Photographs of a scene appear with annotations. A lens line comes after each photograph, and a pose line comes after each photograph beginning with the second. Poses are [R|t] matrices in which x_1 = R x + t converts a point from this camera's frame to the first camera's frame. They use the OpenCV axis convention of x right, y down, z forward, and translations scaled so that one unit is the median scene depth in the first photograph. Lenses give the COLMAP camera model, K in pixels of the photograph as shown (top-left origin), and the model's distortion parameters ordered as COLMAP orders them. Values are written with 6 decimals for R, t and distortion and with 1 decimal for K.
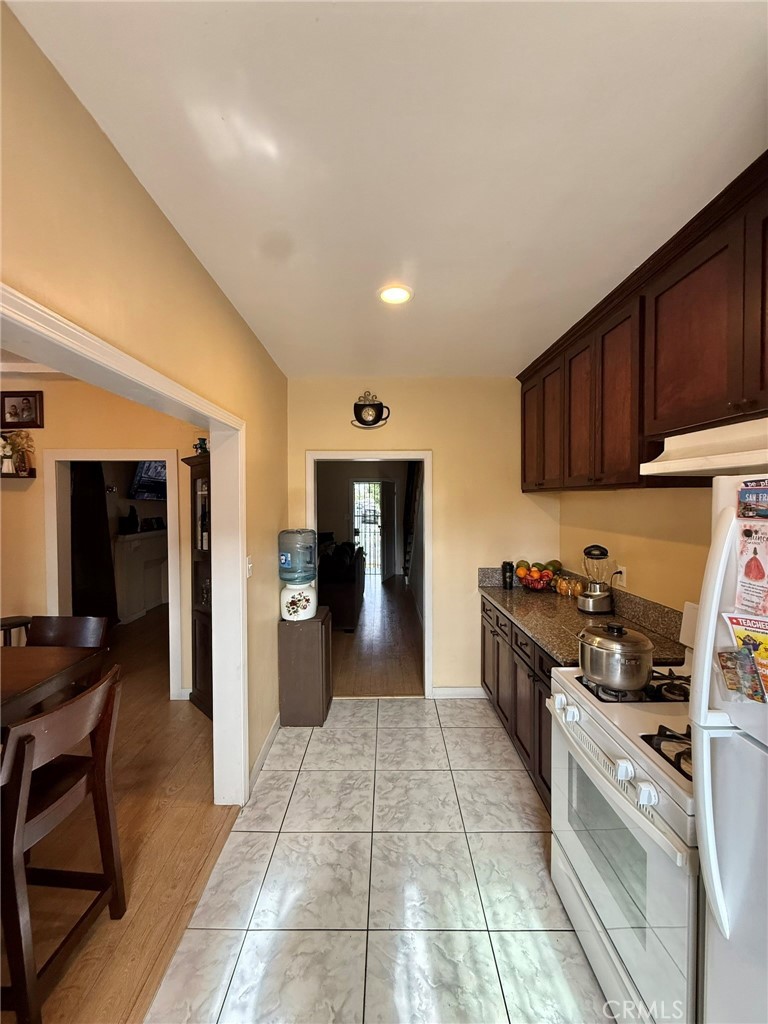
lens RADIAL K [[410.7, 0, 384.0], [0, 410.7, 512.0], [0, 0, 1]] dist [0.000841, 0.000106]
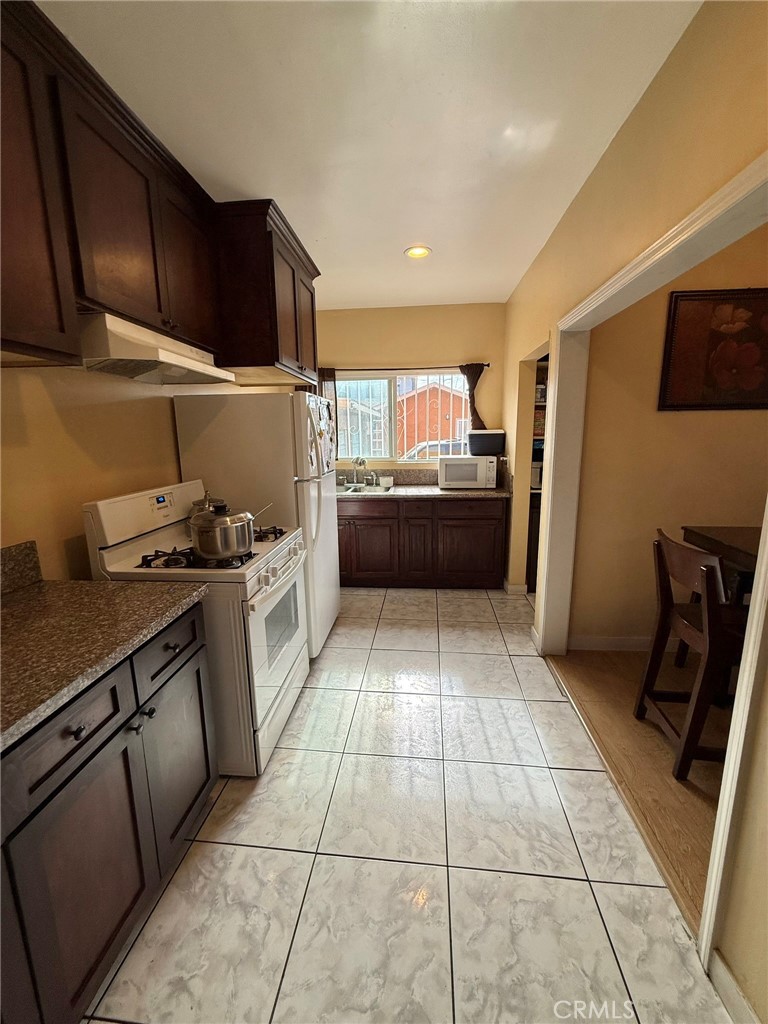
lens RADIAL K [[410.7, 0, 384.0], [0, 410.7, 512.0], [0, 0, 1]] dist [0.000841, 0.000106]
pose [[-0.994648, -0.002626, 0.103287, 0.008070], [0.019690, 0.976540, 0.214434, 0.048256], [-0.101427, 0.215320, -0.971262, 1.575527]]
